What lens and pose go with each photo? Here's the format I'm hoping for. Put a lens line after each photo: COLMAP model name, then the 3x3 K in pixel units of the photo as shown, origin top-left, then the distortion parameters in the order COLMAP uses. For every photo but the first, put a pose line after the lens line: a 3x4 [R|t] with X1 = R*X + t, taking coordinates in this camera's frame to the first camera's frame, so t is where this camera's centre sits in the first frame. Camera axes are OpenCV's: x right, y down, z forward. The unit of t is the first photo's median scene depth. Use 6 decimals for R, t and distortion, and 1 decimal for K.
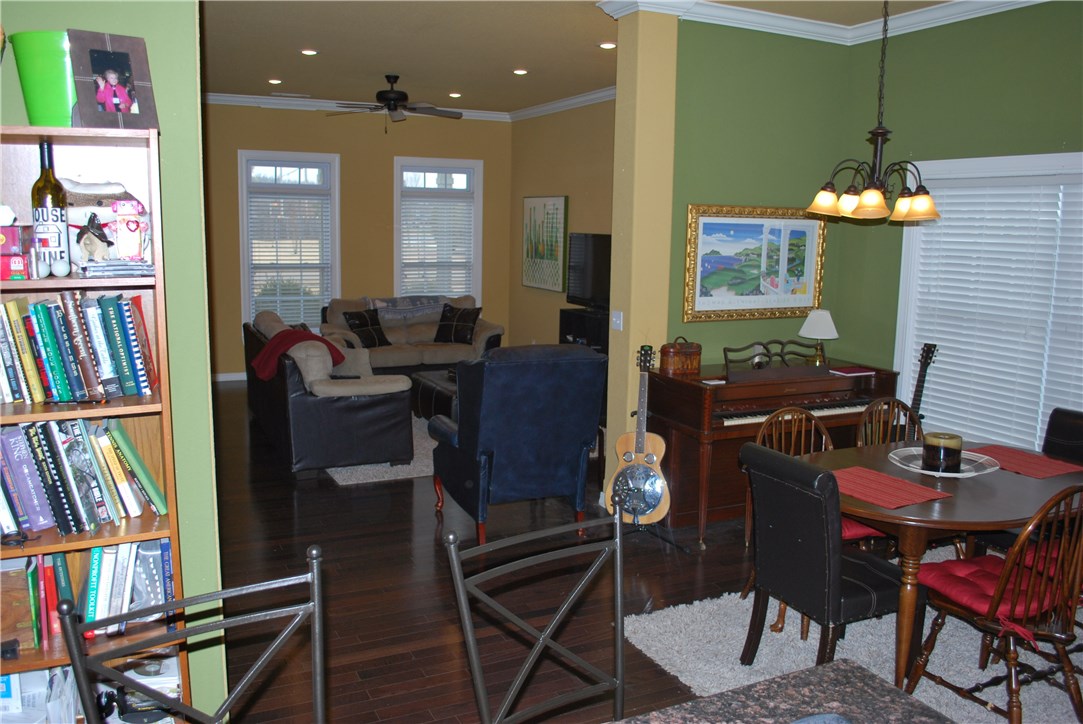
lens RADIAL K [[904.9, 0, 541.5], [0, 904.9, 362.0], [0, 0, 1]] dist [-0.106063, 0.008314]
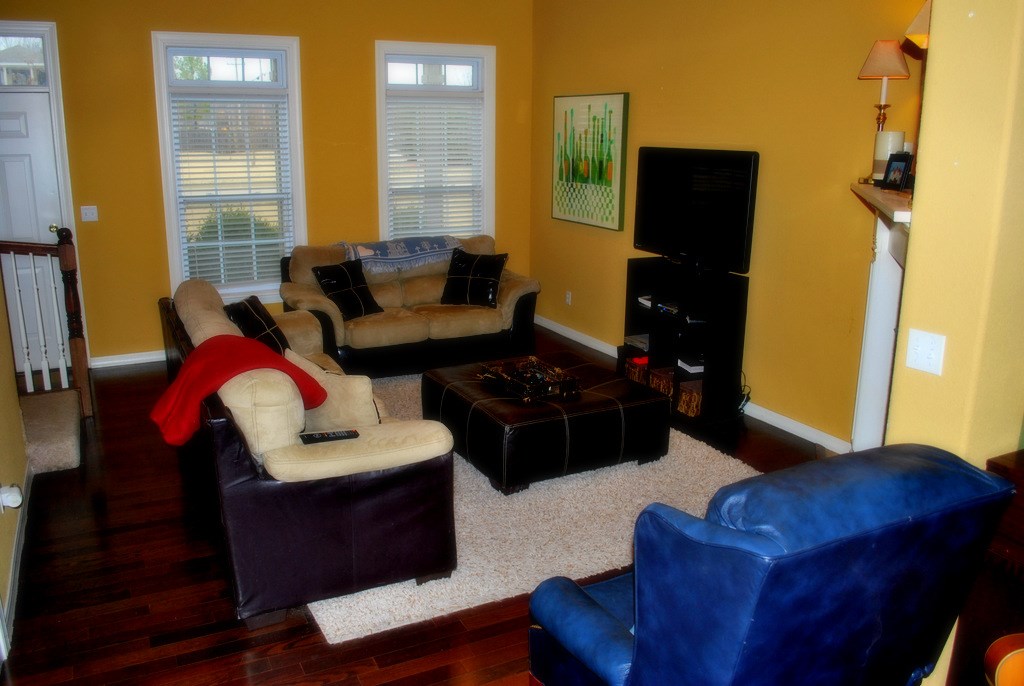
lens RADIAL K [[855.6, 0, 512.0], [0, 855.6, 343.0], [0, 0, 1]] dist [-0.106063, 0.008314]
pose [[0.999649, -0.017401, 0.019957, -0.077864], [0.015465, 0.995513, 0.093347, -0.053521], [-0.021492, -0.093006, 0.995434, 0.327990]]
